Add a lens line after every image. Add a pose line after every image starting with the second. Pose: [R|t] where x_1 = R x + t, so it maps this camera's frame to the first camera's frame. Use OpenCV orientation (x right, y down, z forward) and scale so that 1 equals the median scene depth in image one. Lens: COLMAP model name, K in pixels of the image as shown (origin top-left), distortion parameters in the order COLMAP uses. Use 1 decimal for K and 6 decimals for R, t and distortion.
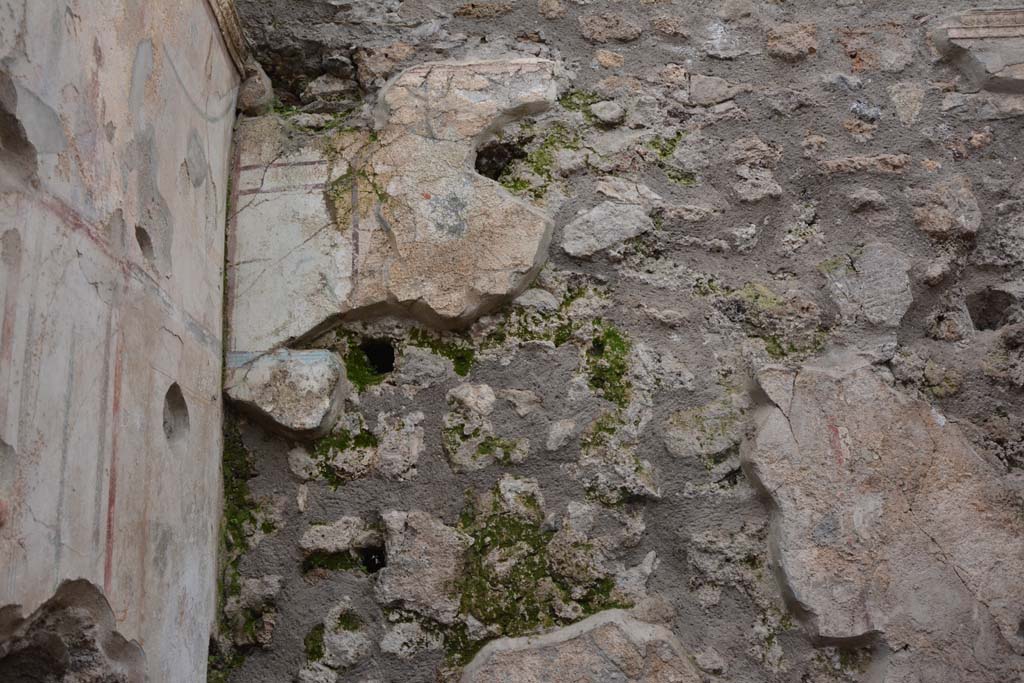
lens RADIAL K [[792.3, 0, 512.0], [0, 792.3, 341.5], [0, 0, 1]] dist [-0.171317, 0.130692]
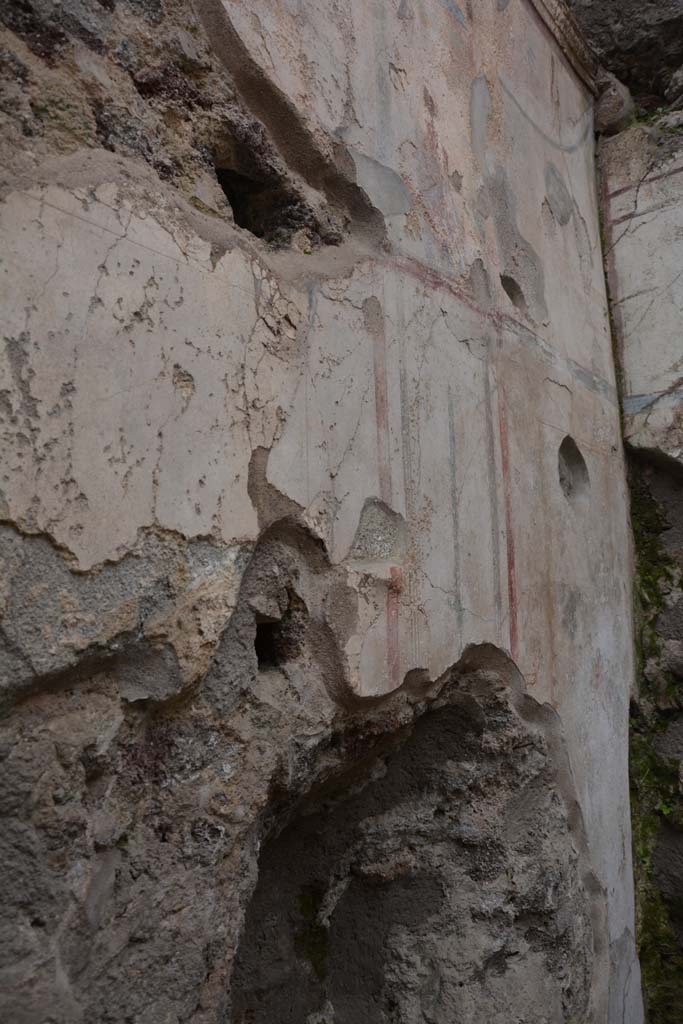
lens RADIAL K [[792.3, 0, 341.5], [0, 792.3, 512.0], [0, 0, 1]] dist [-0.171317, 0.130692]
pose [[0.745087, -0.050376, -0.665063, -0.016352], [0.148521, 0.984638, 0.091809, 0.017740], [0.650221, -0.167181, 0.741123, 0.106612]]
